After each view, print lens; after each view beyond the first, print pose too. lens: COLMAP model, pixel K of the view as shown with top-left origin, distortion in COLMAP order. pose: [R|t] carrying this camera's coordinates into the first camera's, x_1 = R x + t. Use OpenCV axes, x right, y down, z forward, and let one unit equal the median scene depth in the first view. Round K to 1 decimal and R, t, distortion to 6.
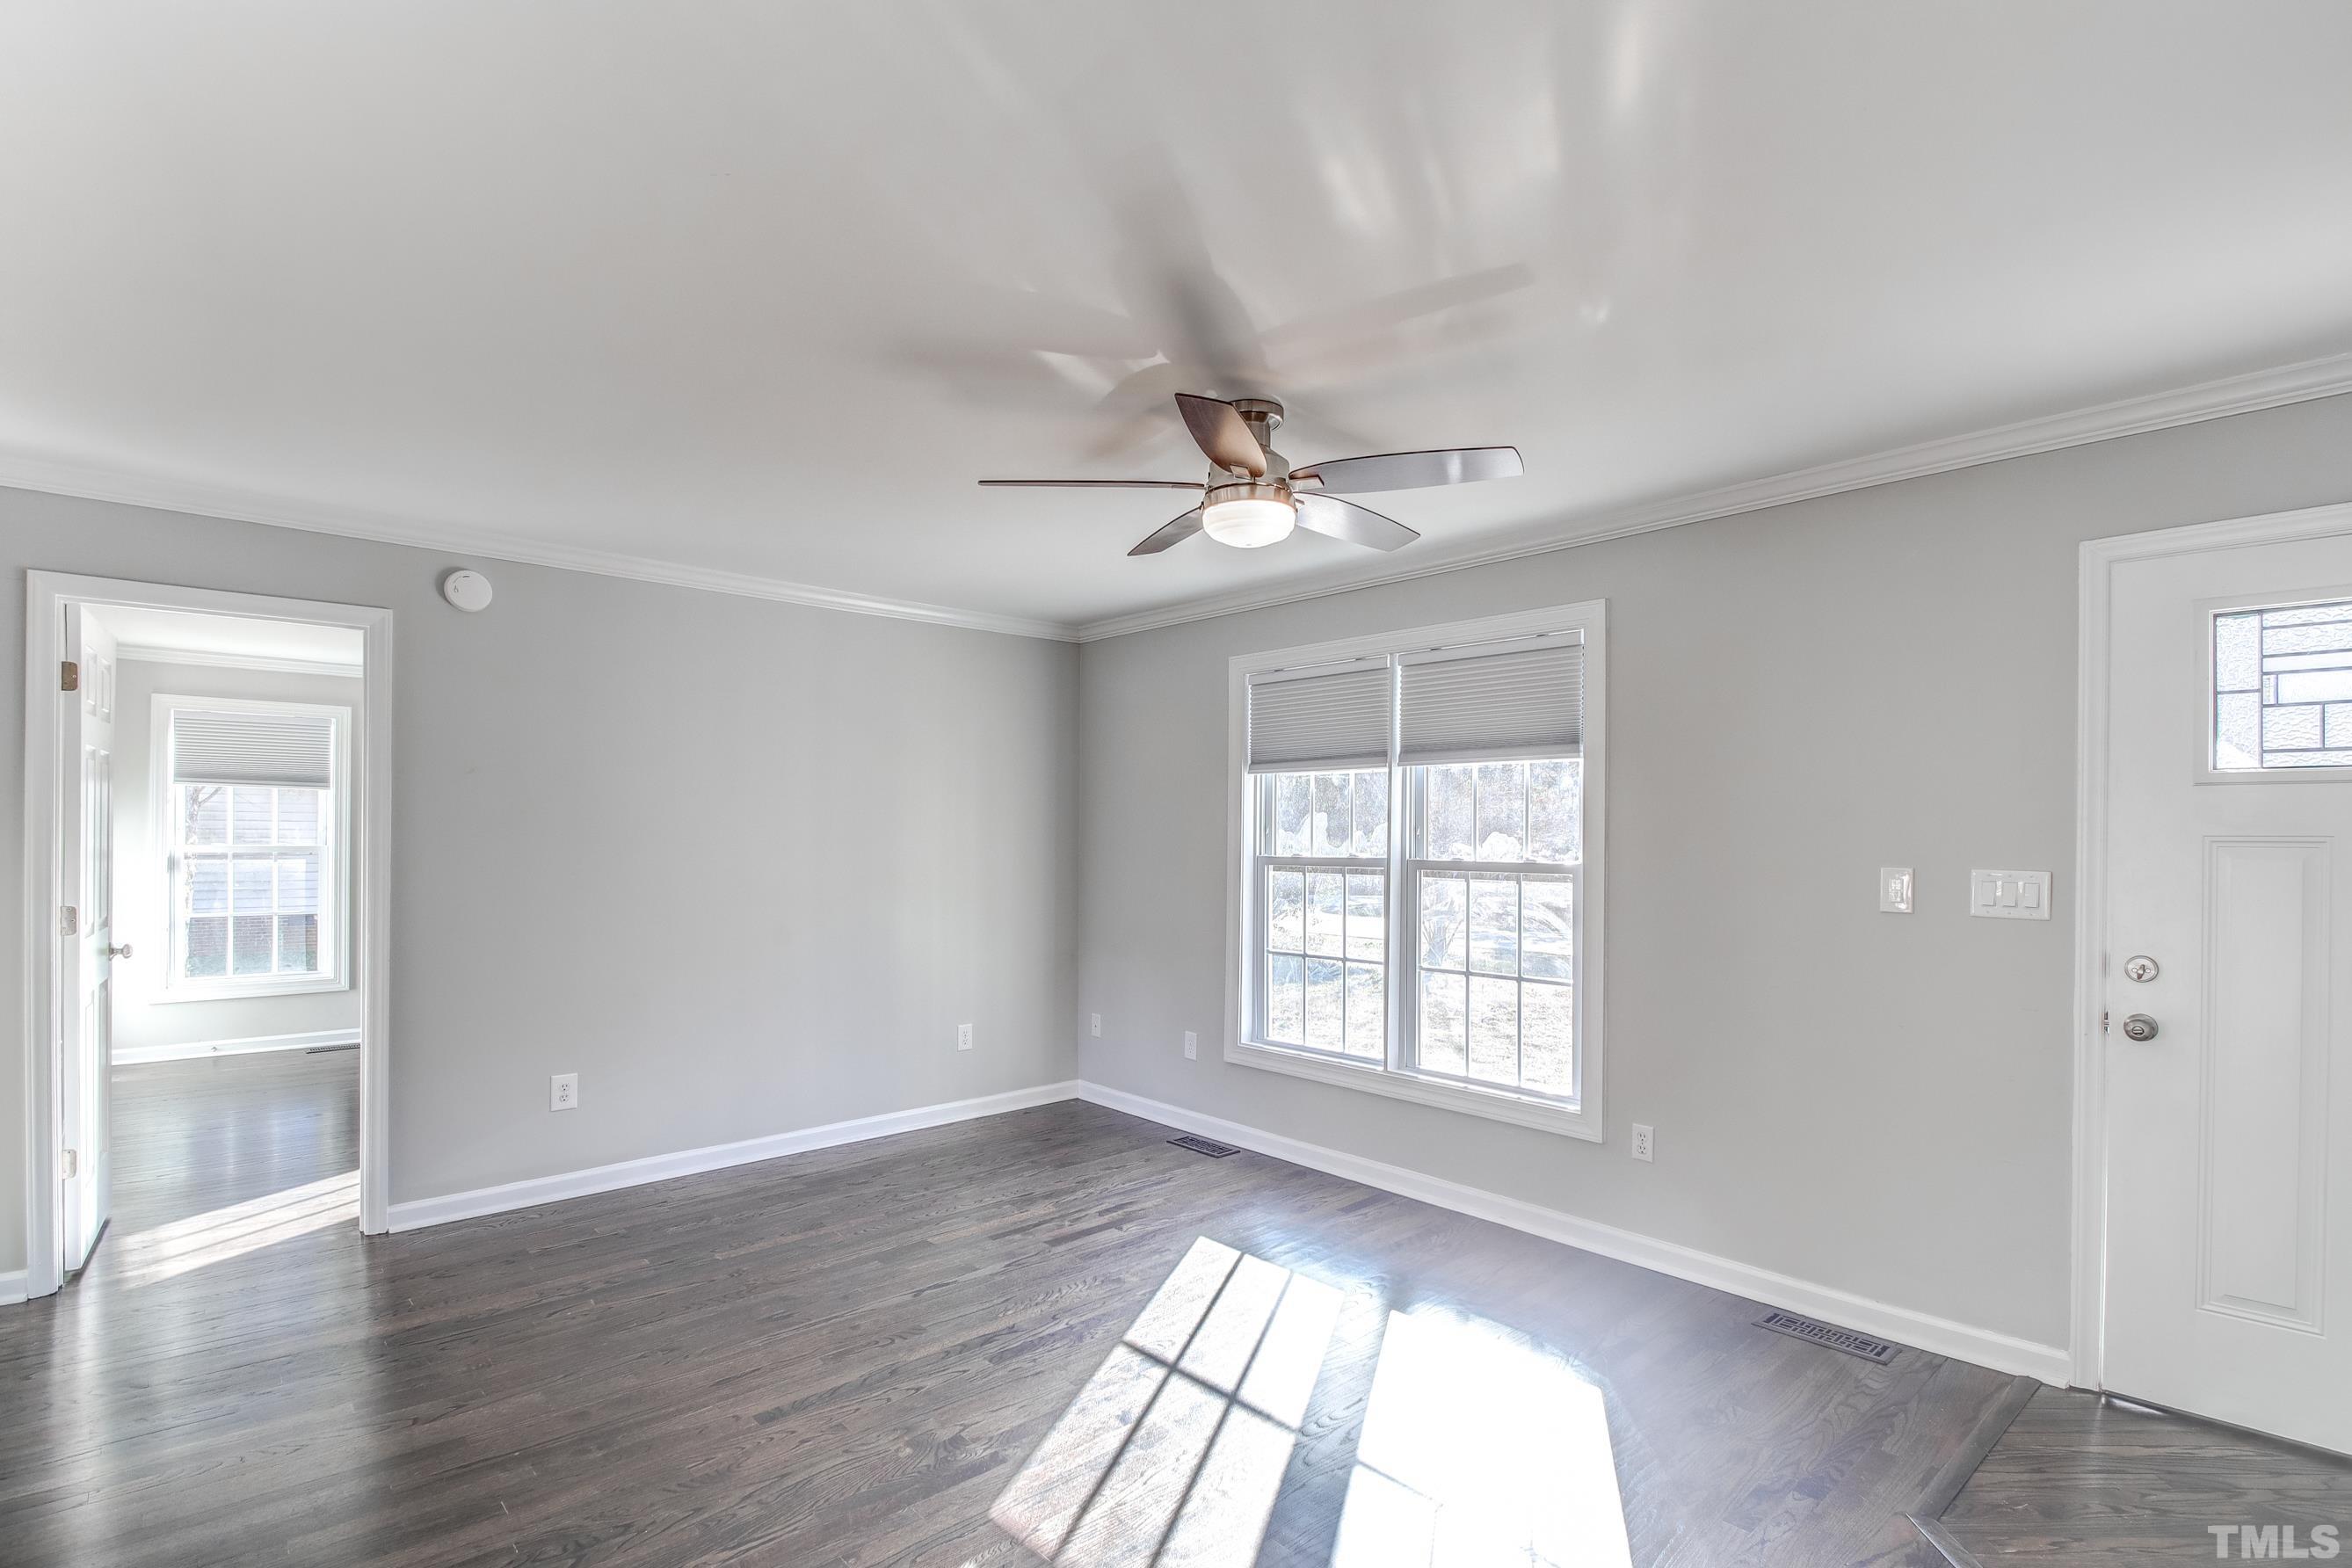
lens RADIAL K [[1114.1, 0, 1198.1], [0, 1114.1, 829.4], [0, 0, 1]] dist [-0.000980, -0.017988]
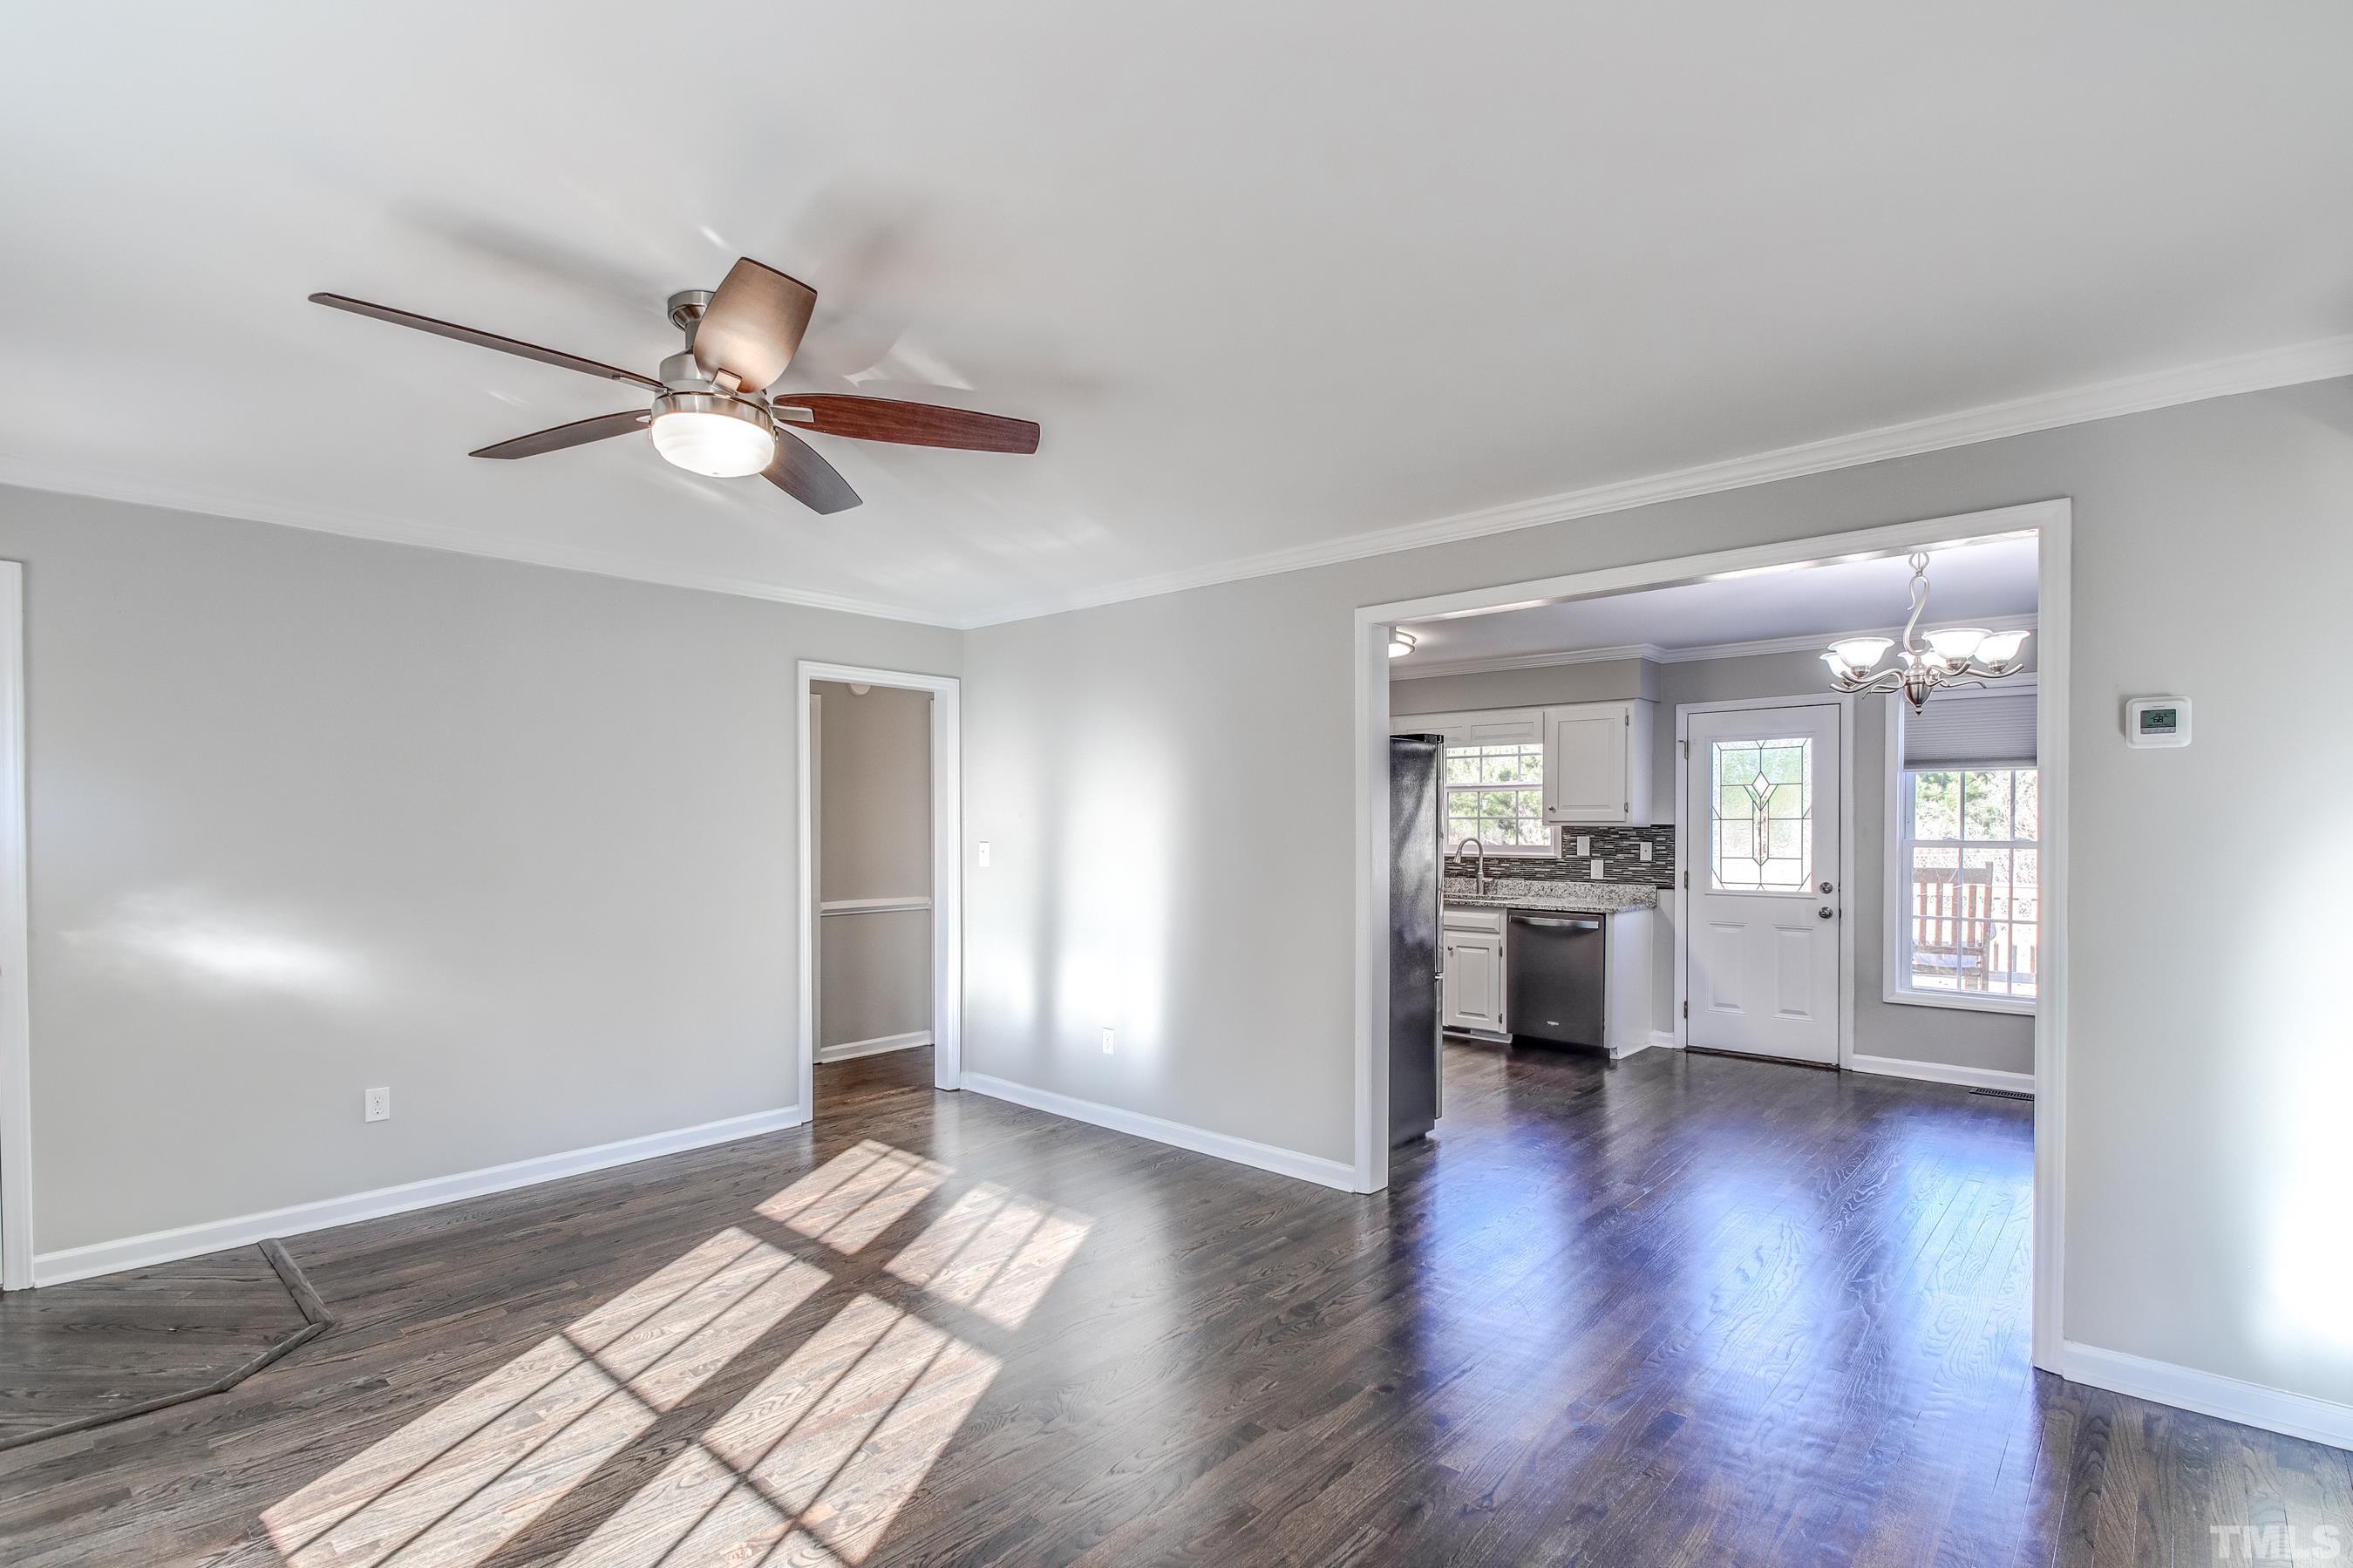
lens RADIAL K [[1103.0, 0, 1186.3], [0, 1103.0, 832.1], [0, 0, 1]] dist [0.012360, -0.017305]
pose [[-0.996065, -0.006027, -0.088425, -0.157236], [-0.005928, 0.999981, -0.001386, 0.007646], [0.088431, -0.000856, -0.996082, 1.278584]]
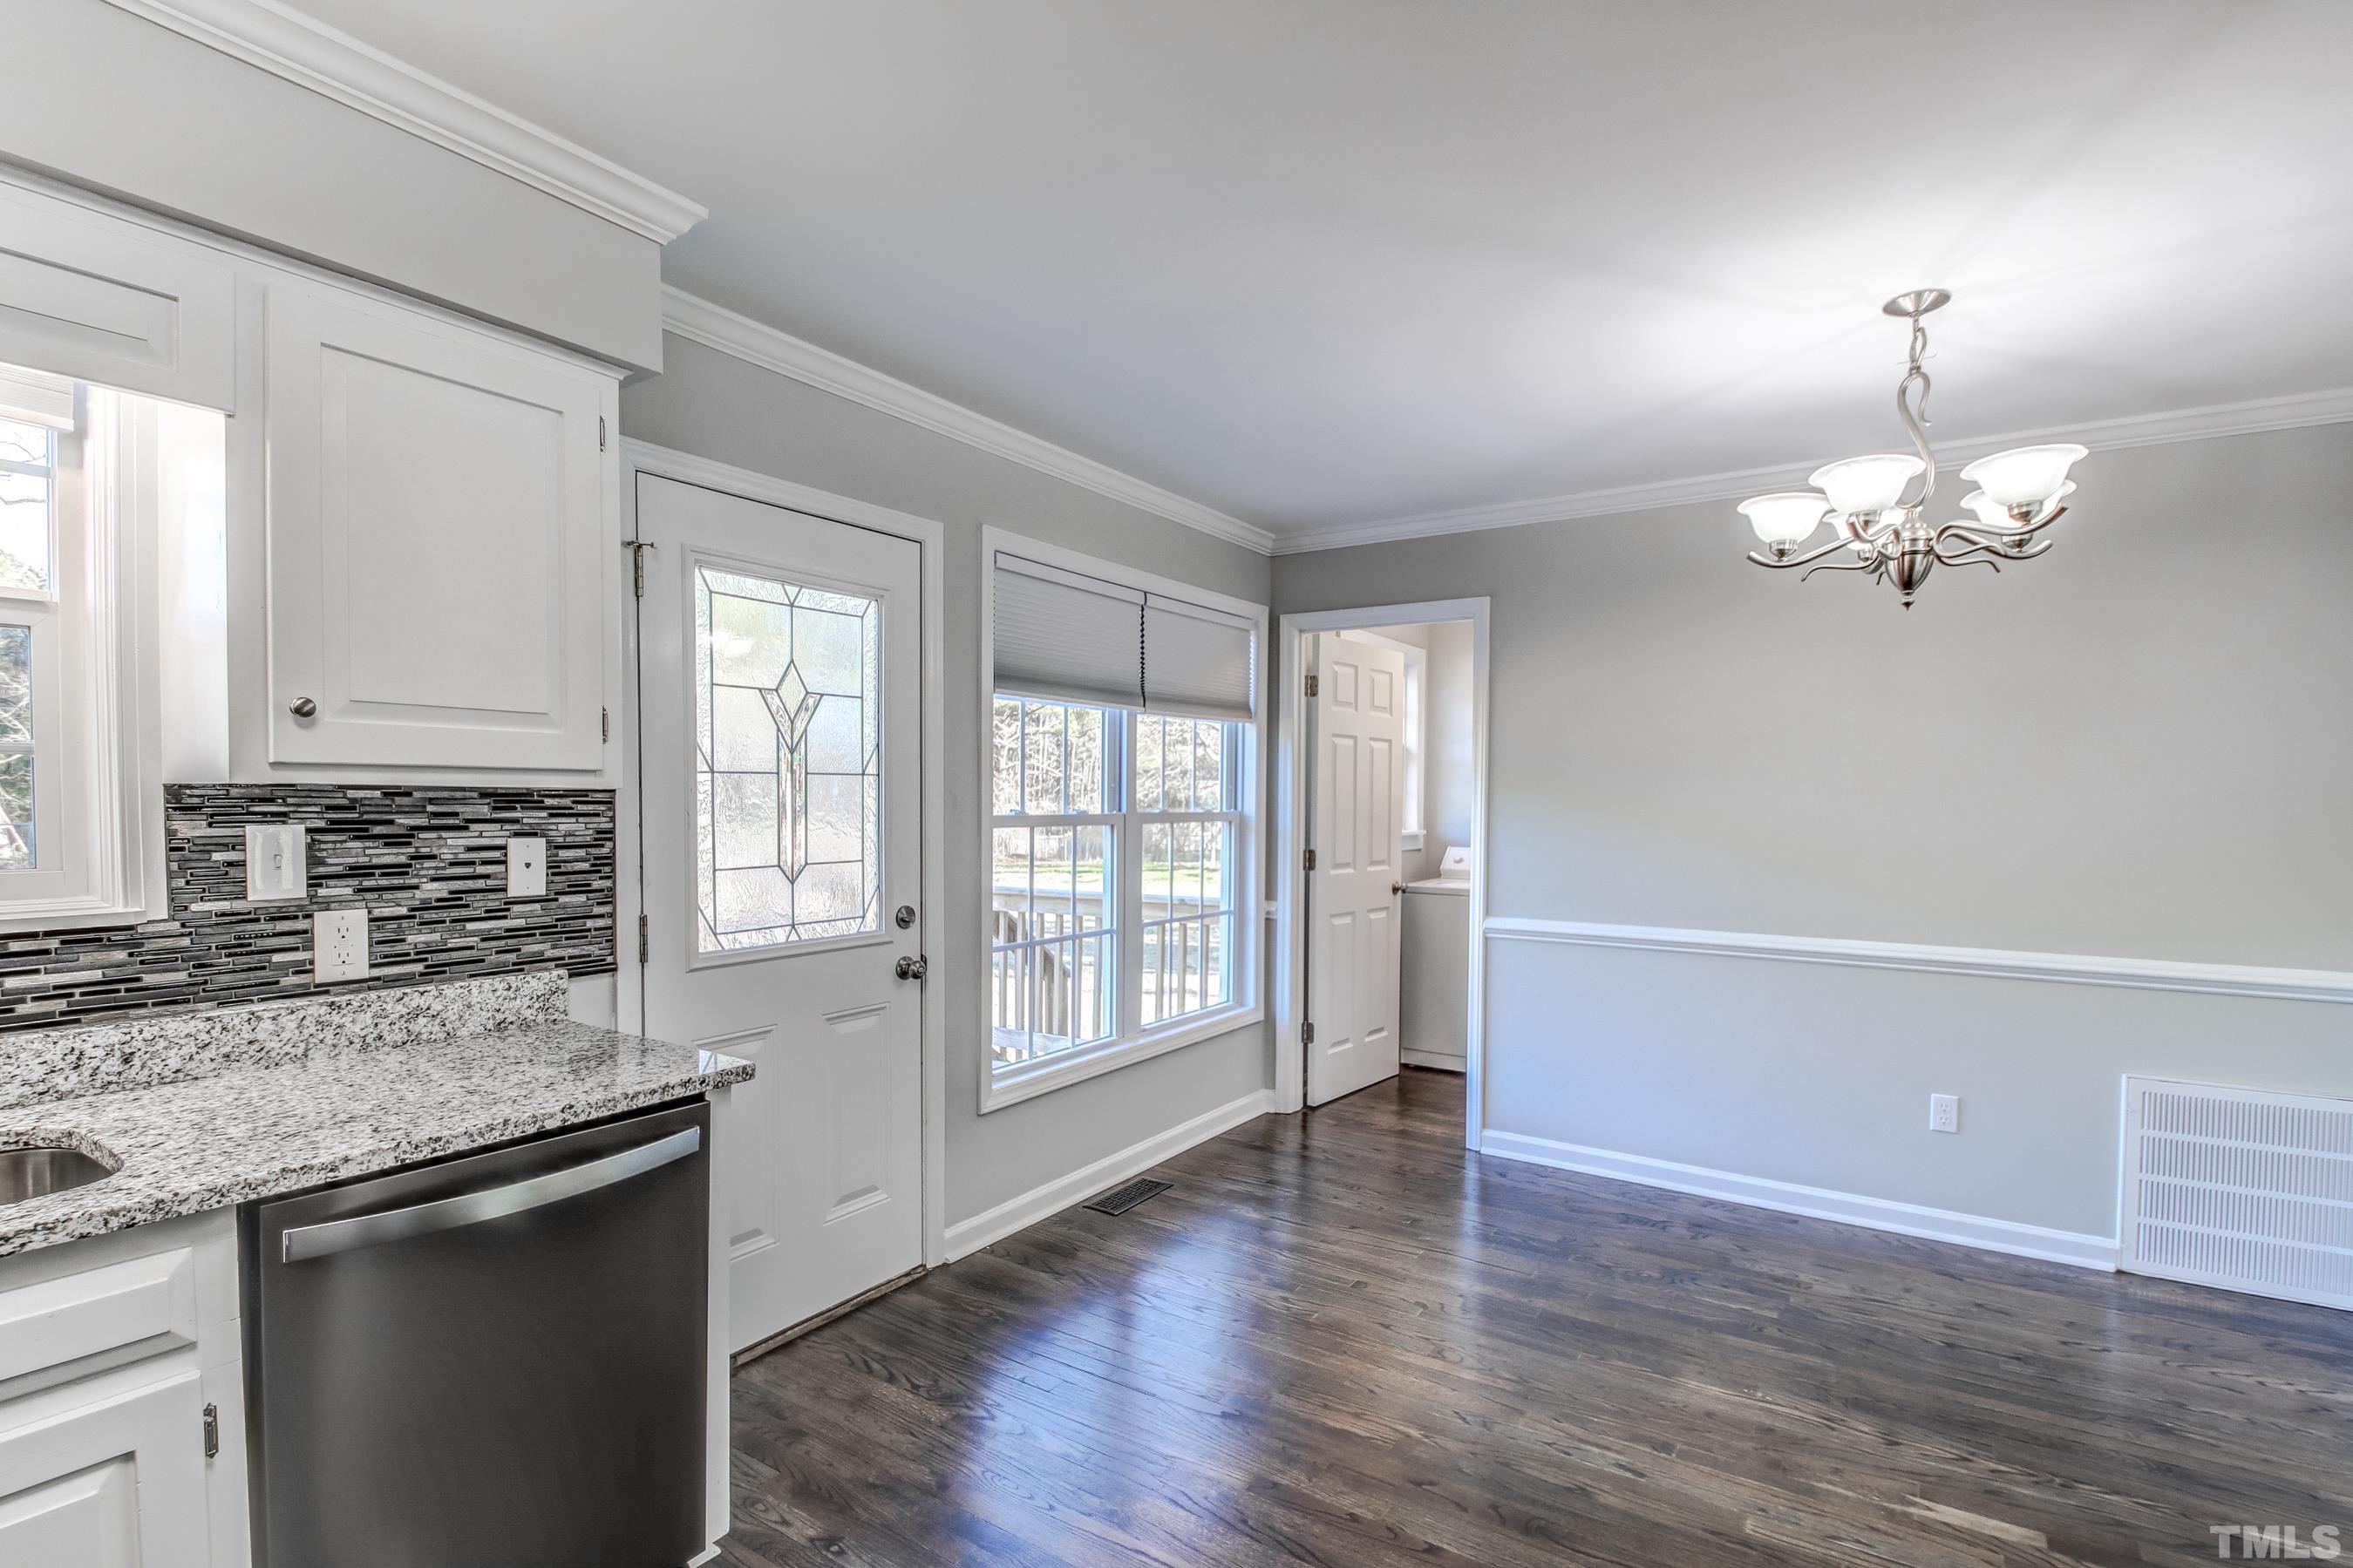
lens RADIAL K [[1103.1, 0, 1191.9], [0, 1103.1, 835.0], [0, 0, 1]] dist [0.023757, -0.024073]
pose [[0.239079, 0.029700, -0.970546, -0.414668], [0.002887, 0.999506, 0.031297, -0.000814], [0.970996, -0.010284, 0.238875, -0.196755]]
